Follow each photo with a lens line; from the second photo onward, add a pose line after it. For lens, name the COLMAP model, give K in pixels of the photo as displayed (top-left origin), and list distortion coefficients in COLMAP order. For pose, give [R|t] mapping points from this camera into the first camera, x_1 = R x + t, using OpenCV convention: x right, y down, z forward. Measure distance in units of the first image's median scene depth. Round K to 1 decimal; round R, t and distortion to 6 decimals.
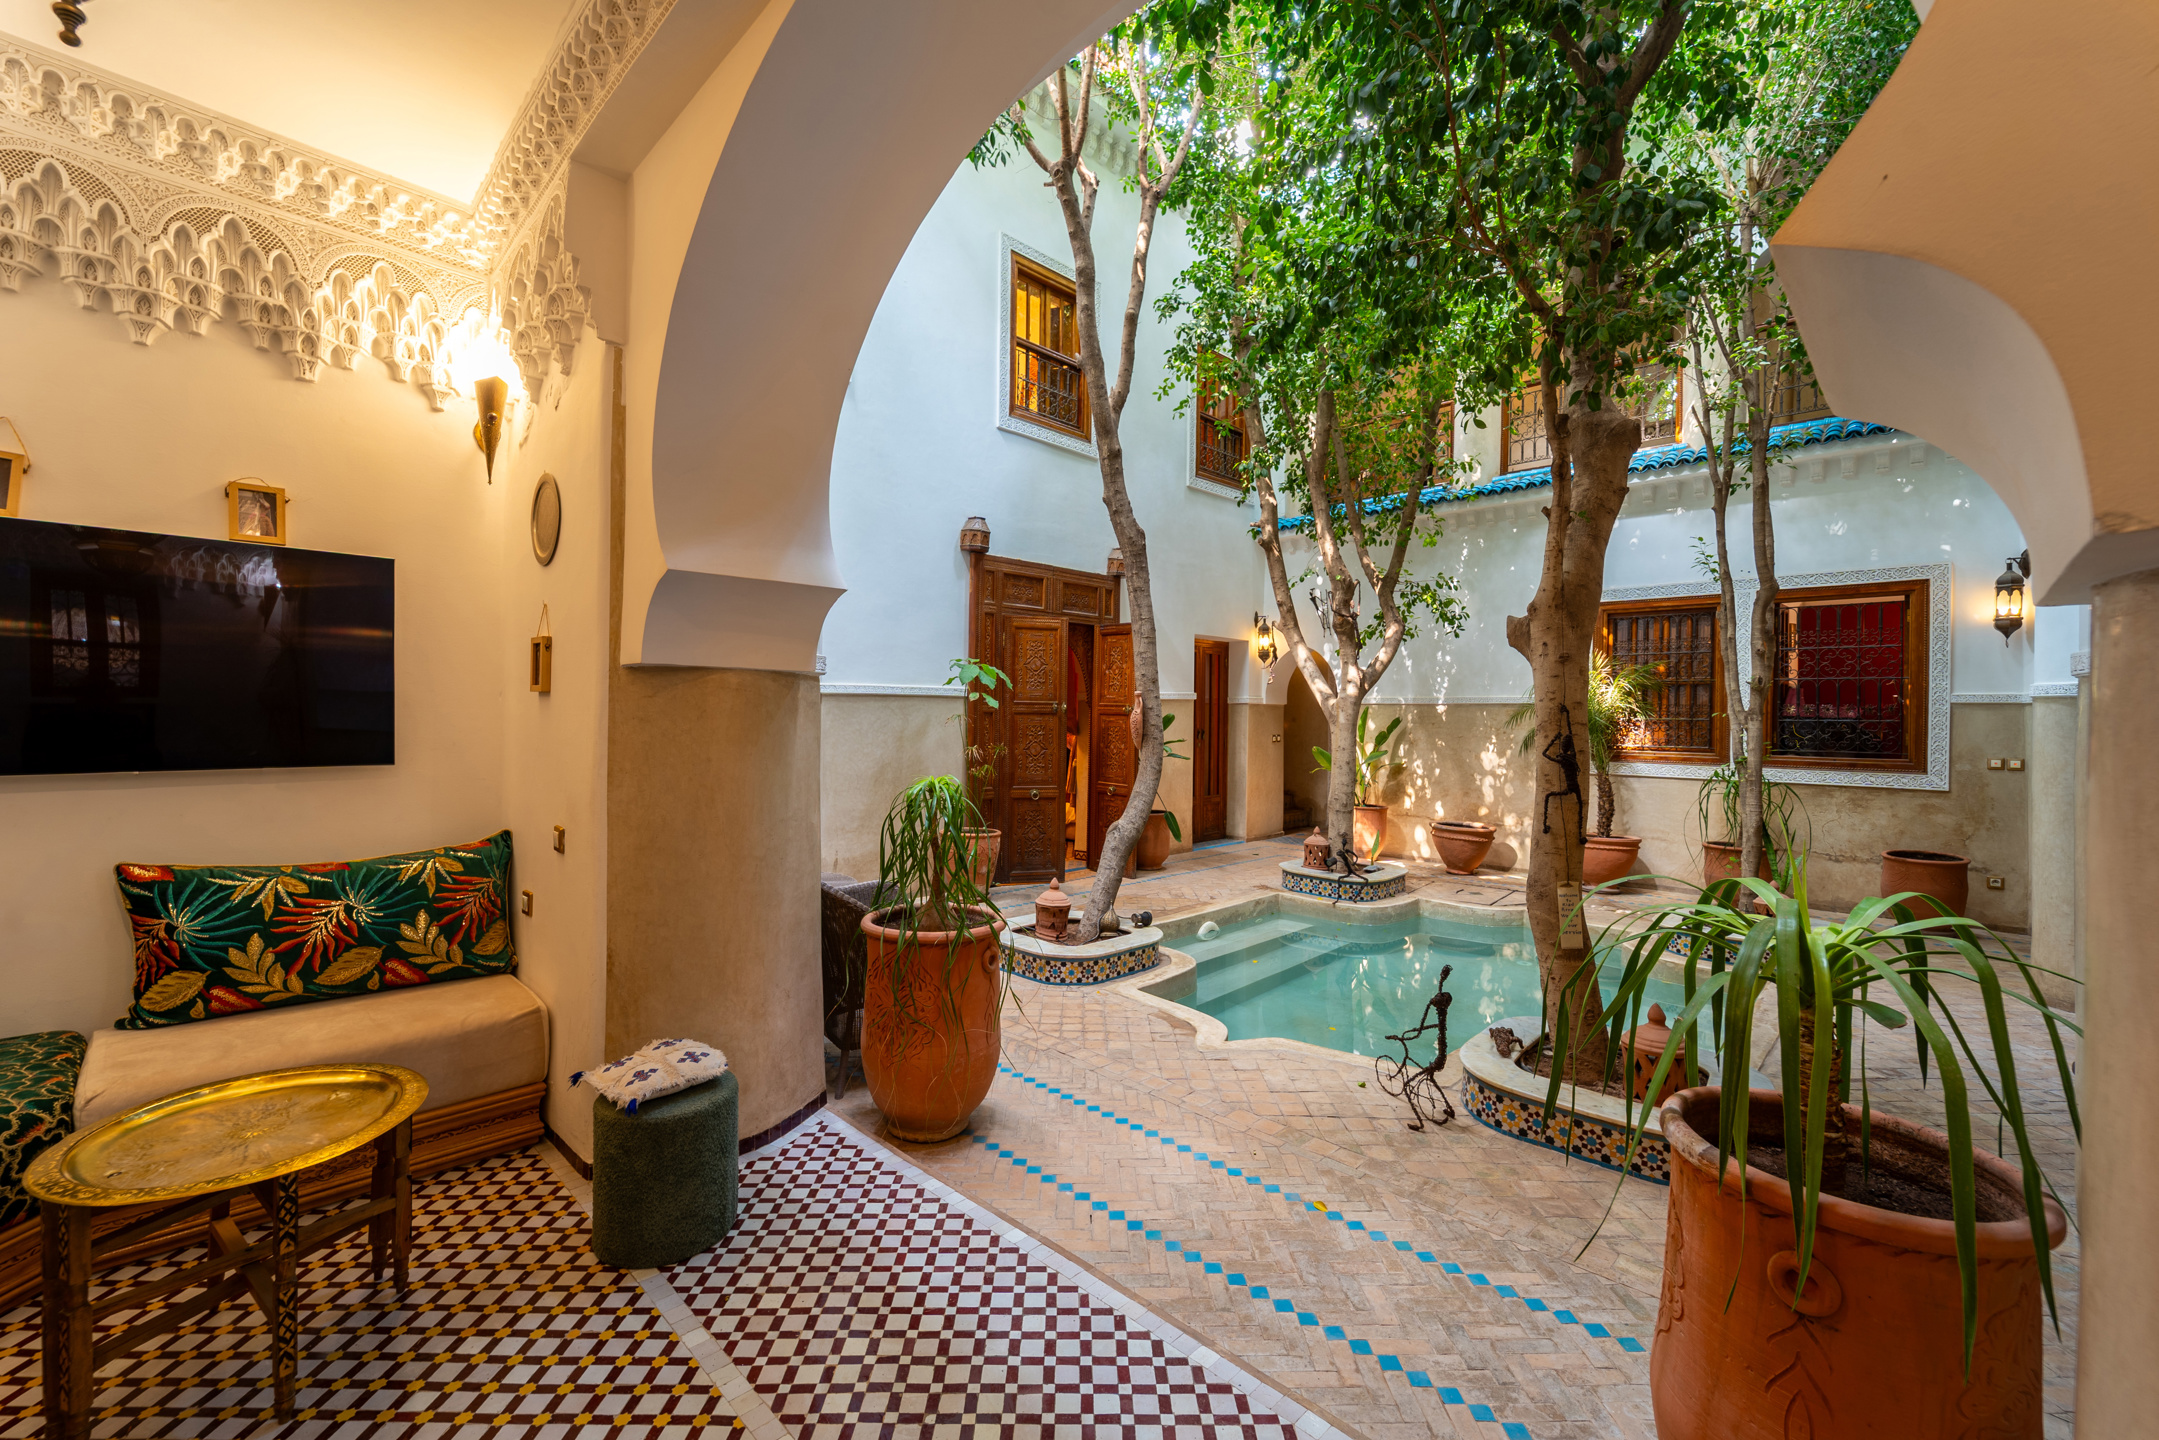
lens RADIAL K [[870.7, 0, 1126.7], [0, 870.7, 718.7], [0, 0, 1]] dist [-0.000015, -0.000134]
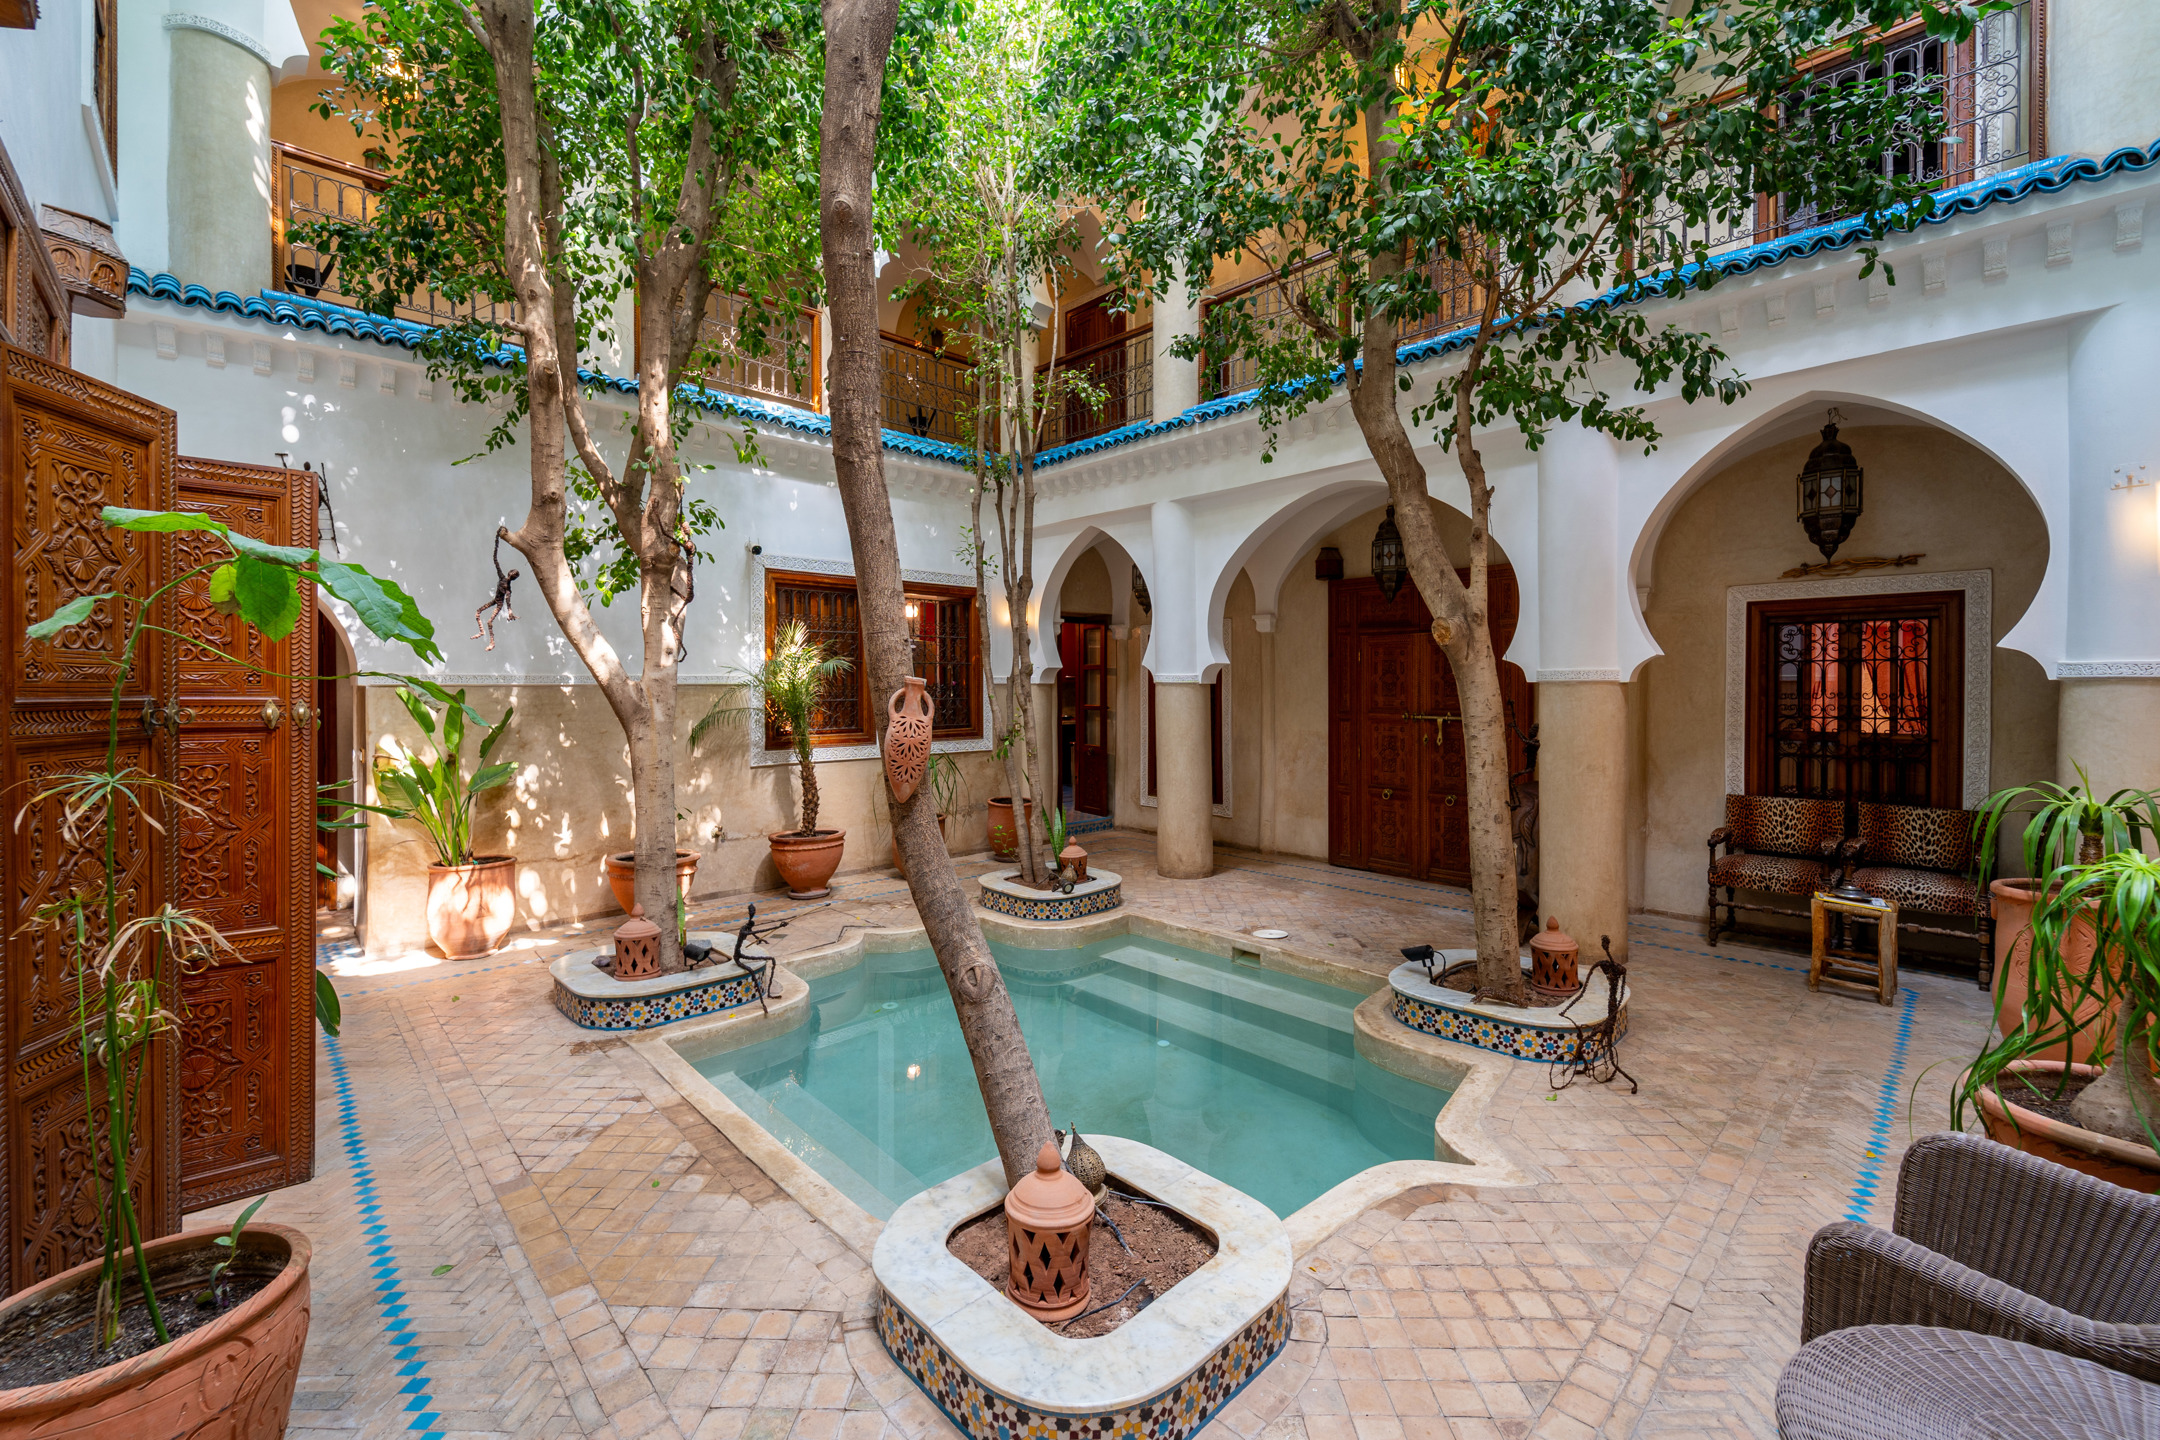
lens RADIAL K [[885.4, 0, 1081.4], [0, 885.4, 682.4], [0, 0, 1]] dist [-0.002592, -0.000461]
pose [[0.070597, -0.006139, 0.997486, -0.347062], [0.005875, 0.999966, 0.005739, -0.023766], [-0.997488, 0.005455, 0.070631, 0.675931]]
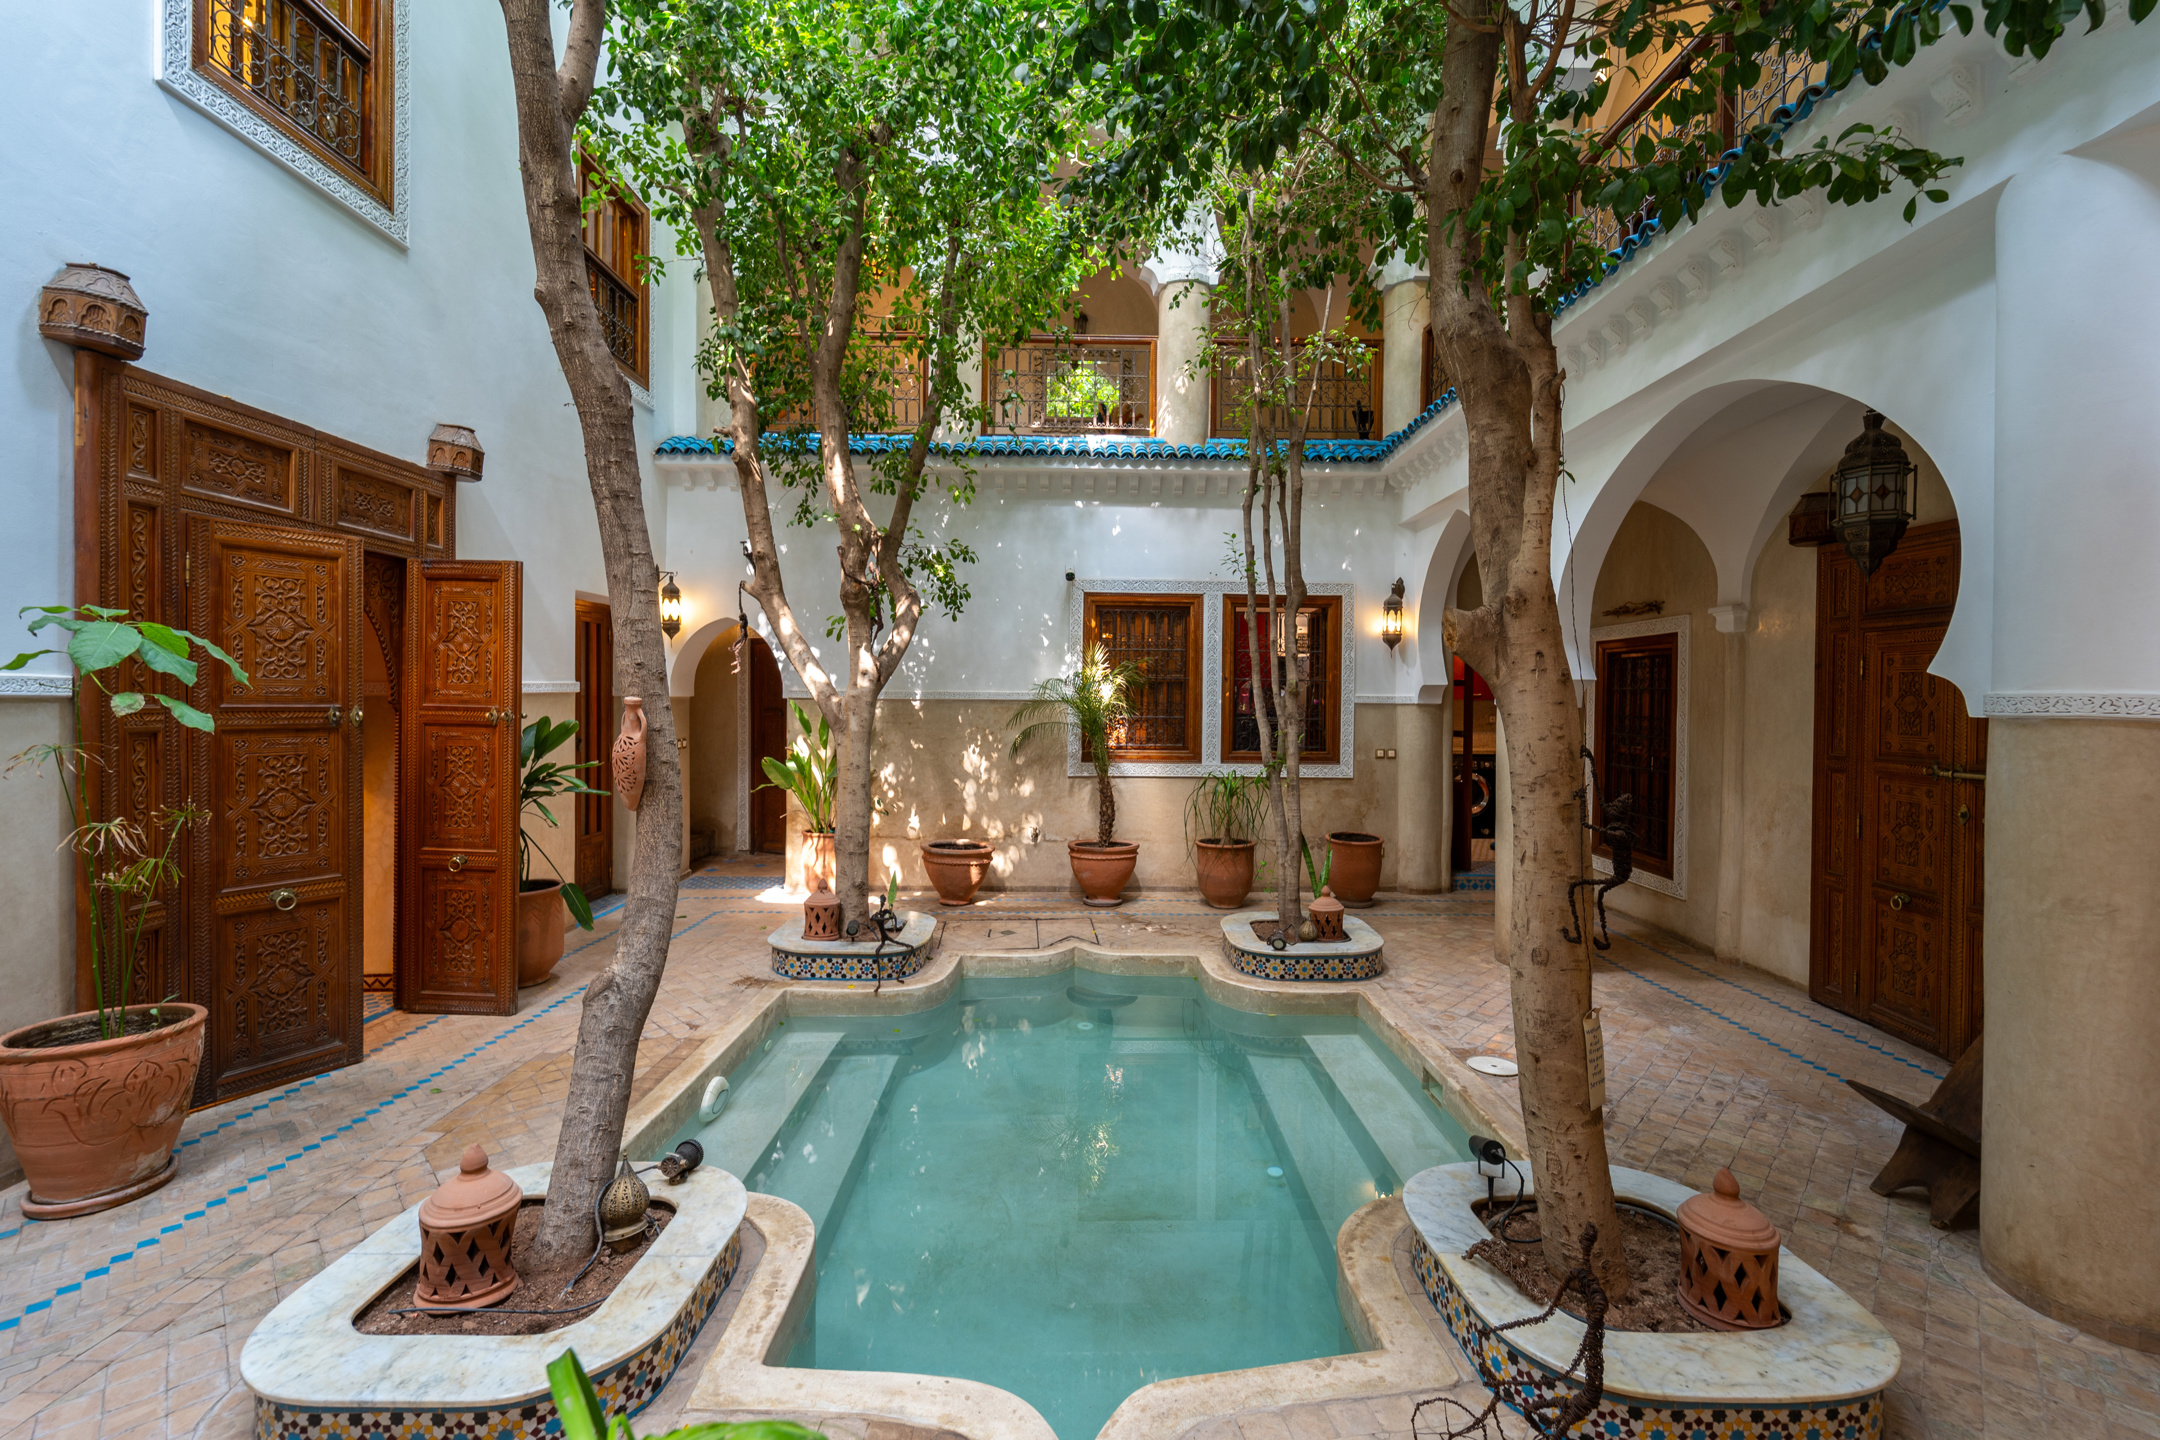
lens RADIAL K [[865.9, 0, 1079.3], [0, 865.9, 711.3], [0, 0, 1]] dist [0.001313, -0.000766]
pose [[0.730281, -0.012142, 0.683038, -0.109009], [-0.001377, 0.999814, 0.019246, -0.025842], [-0.683145, -0.014996, 0.730129, 0.351754]]
